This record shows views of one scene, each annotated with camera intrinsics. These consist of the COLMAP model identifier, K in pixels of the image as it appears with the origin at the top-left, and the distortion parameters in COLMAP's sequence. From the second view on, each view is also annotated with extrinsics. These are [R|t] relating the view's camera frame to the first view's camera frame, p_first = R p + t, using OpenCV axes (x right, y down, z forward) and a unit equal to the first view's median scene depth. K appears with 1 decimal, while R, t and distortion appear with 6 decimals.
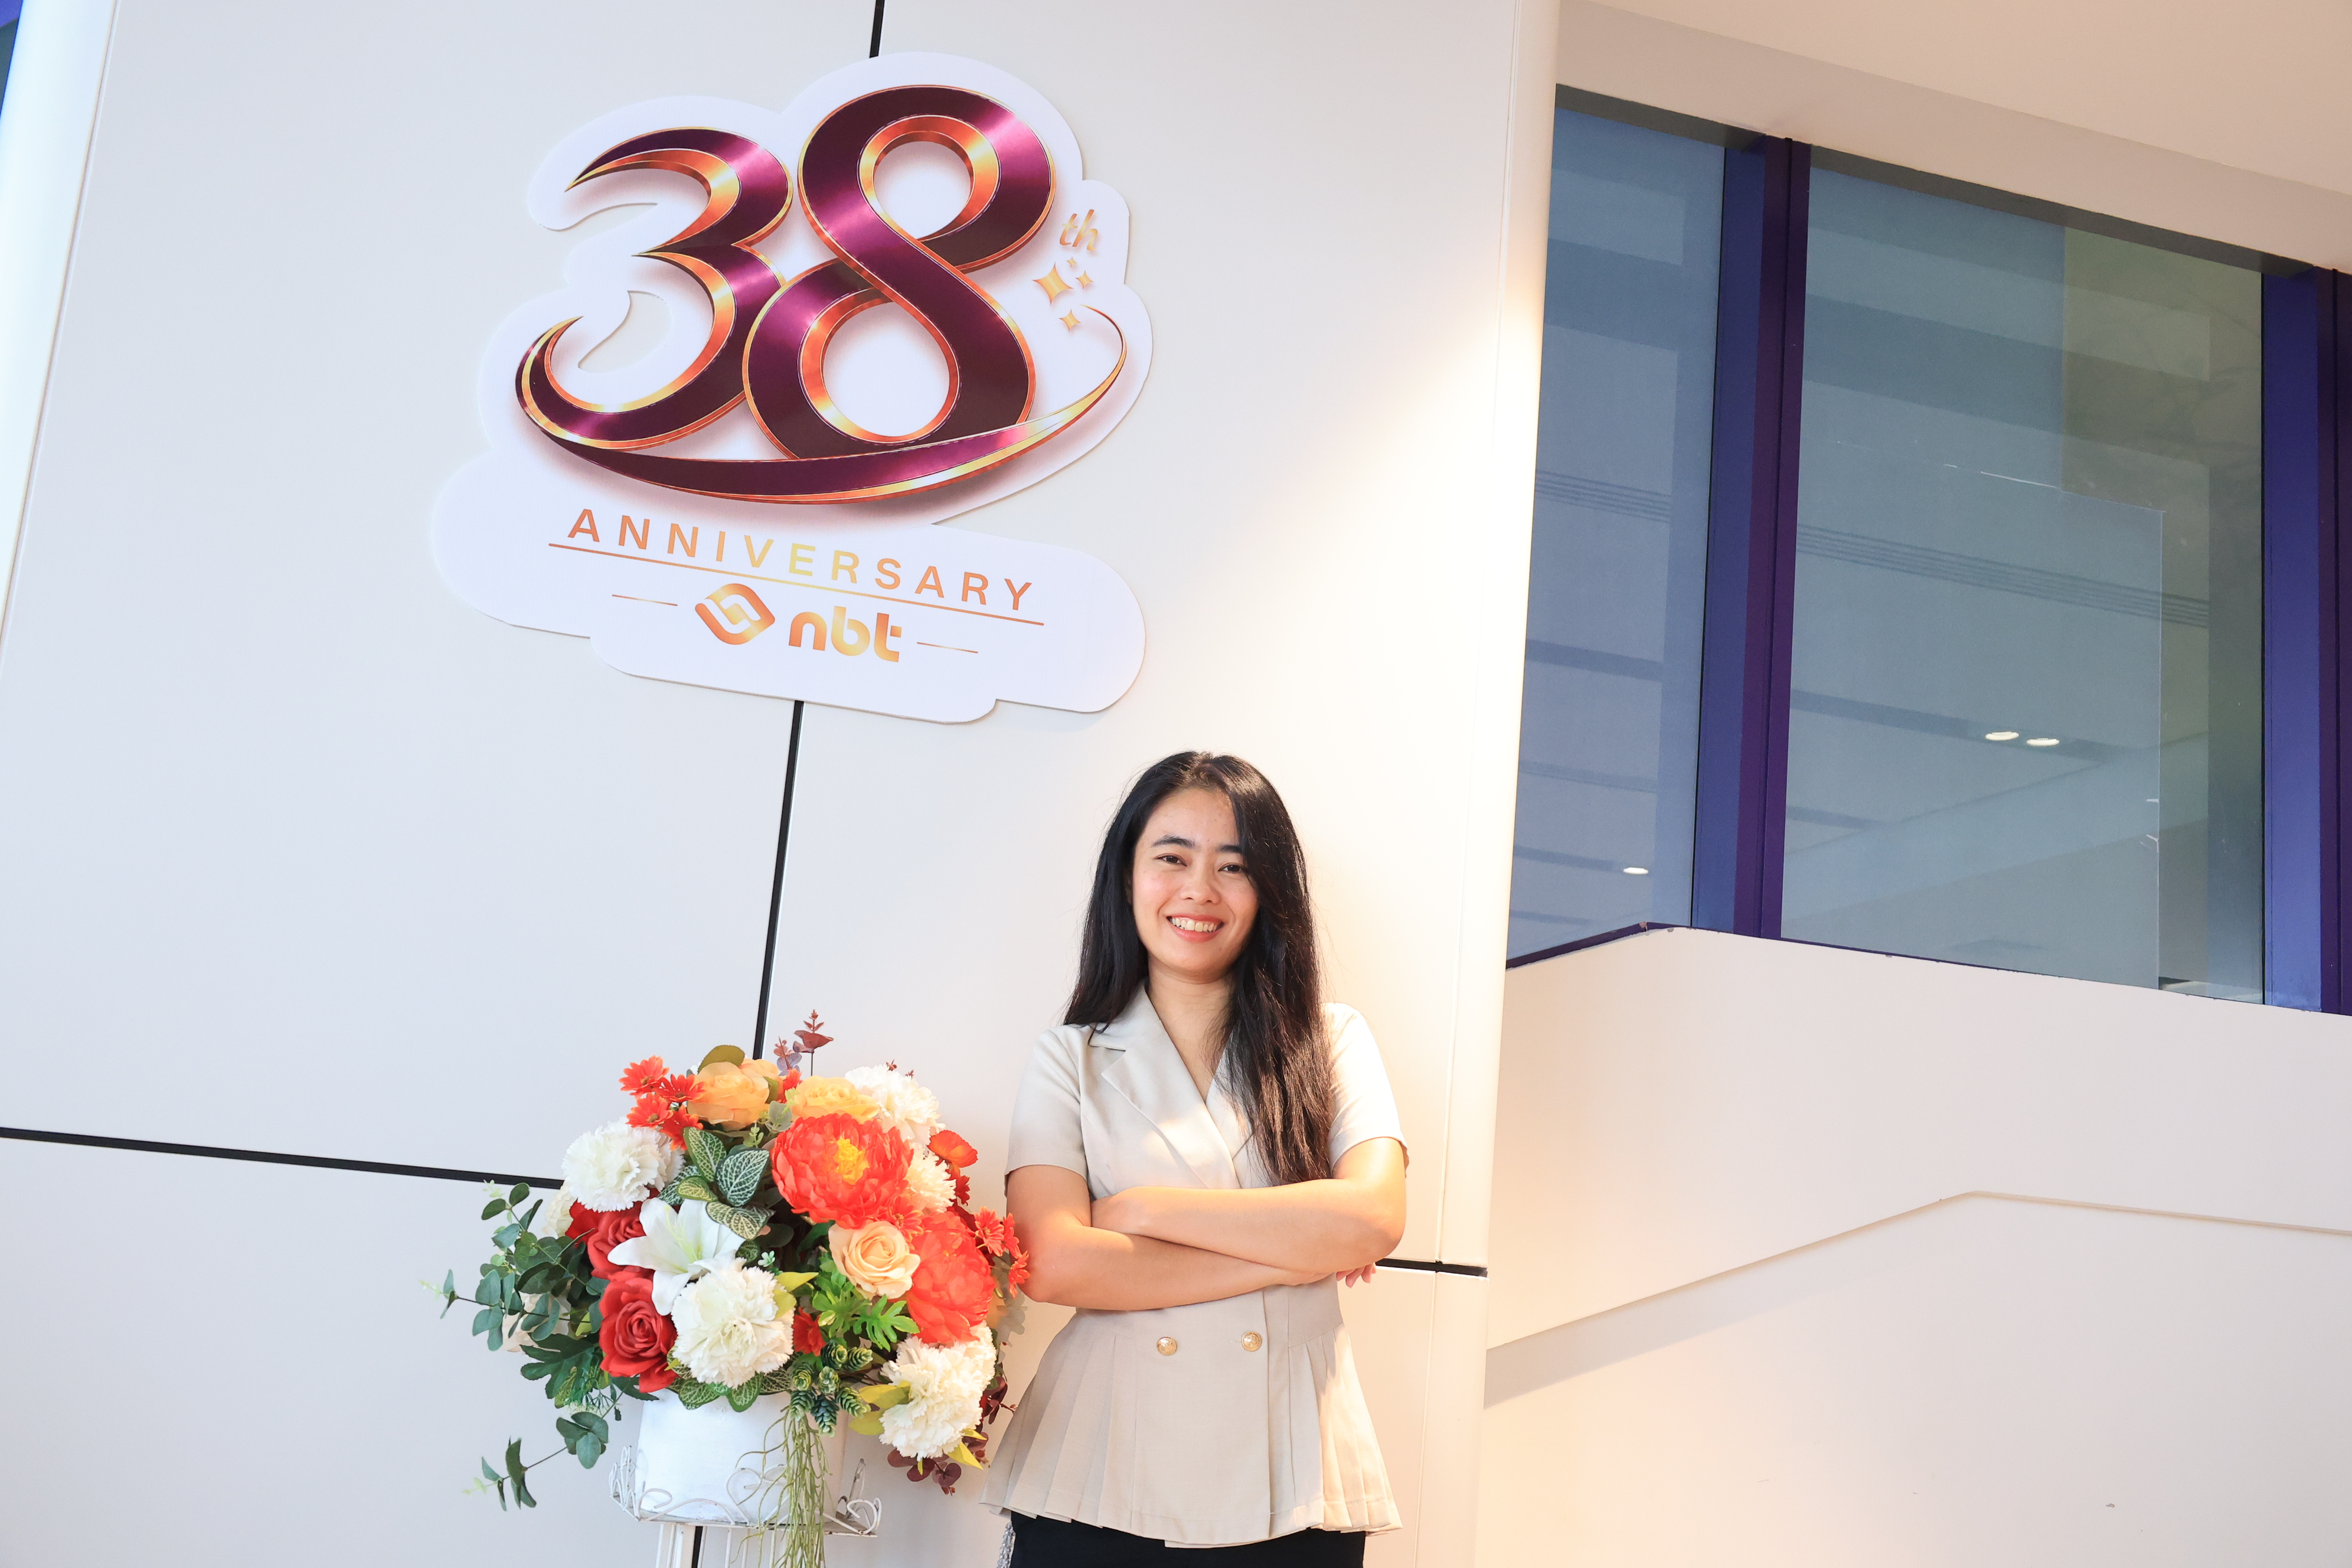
lens RADIAL K [[2680.3, 0, 1176.0], [0, 2680.3, 784.0], [0, 0, 1]] dist [0.037222, 0.039153]
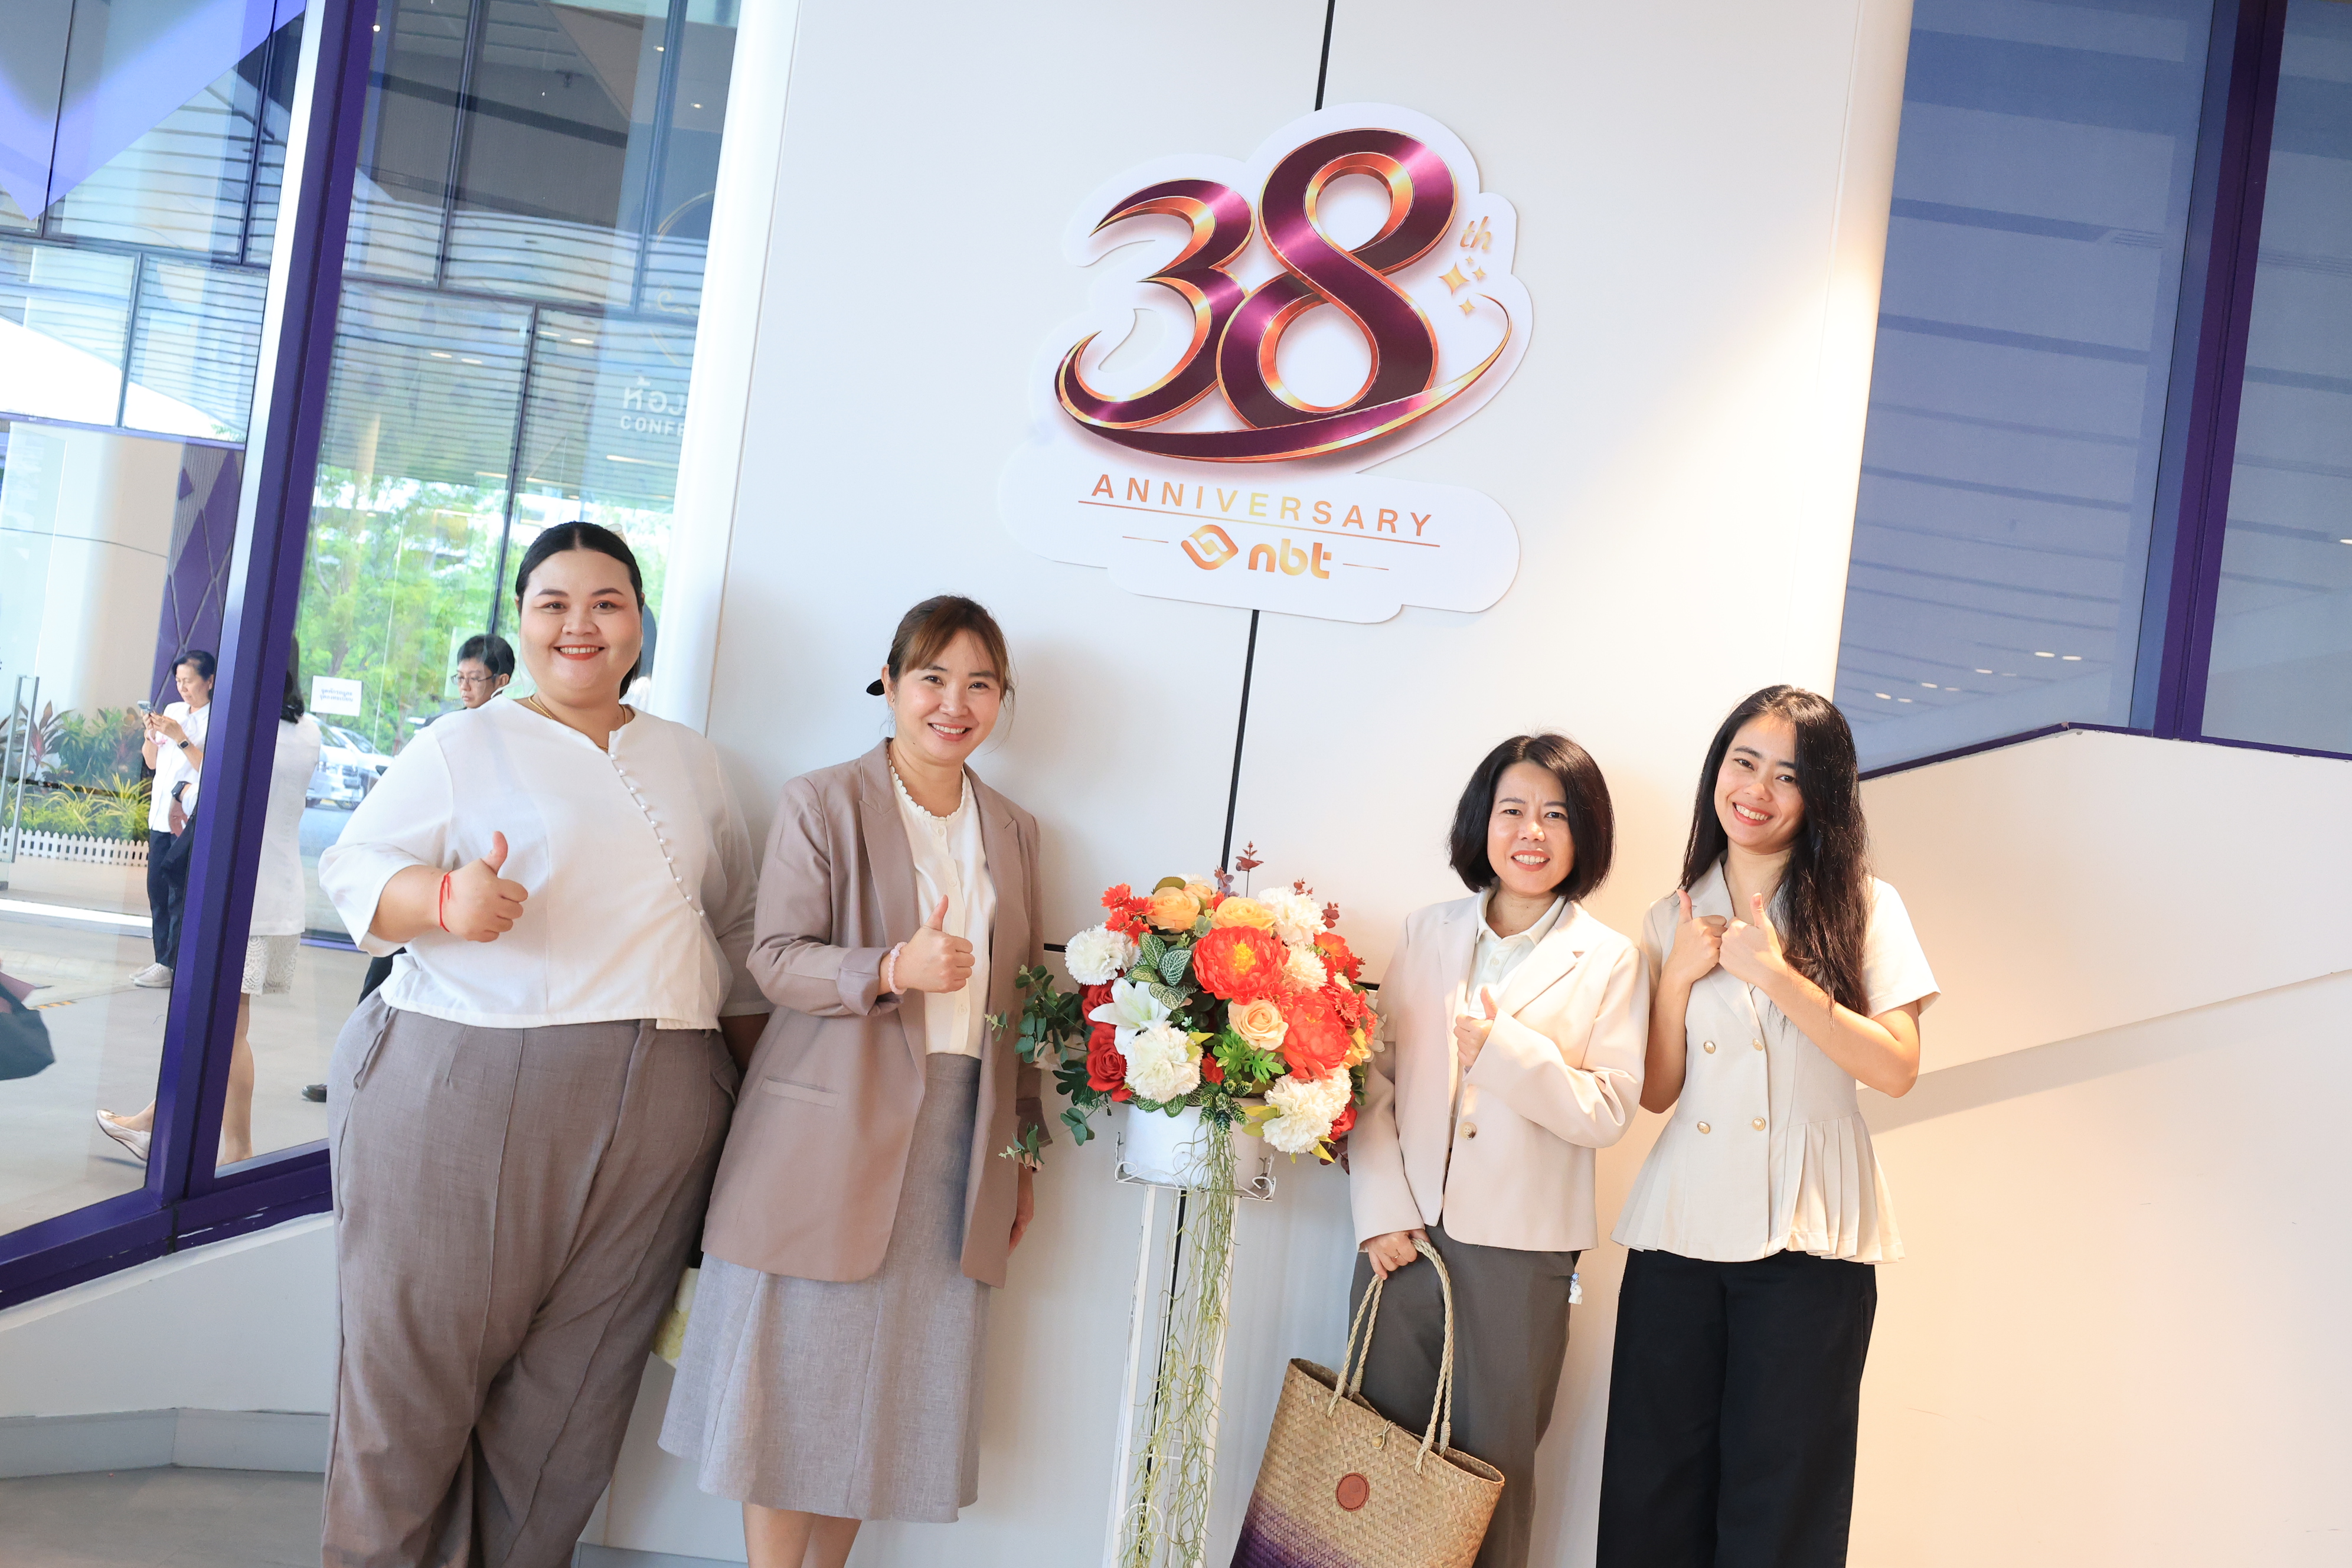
lens RADIAL K [[3190.3, 0, 1176.0], [0, 3190.3, 784.0], [0, 0, 1]] dist [0.194528, 0.032940]
pose [[0.957087, 0.026418, -0.288595, 0.295716], [0.016227, 0.989389, 0.144384, -0.179539], [0.289347, -0.142871, 0.946502, -0.577445]]
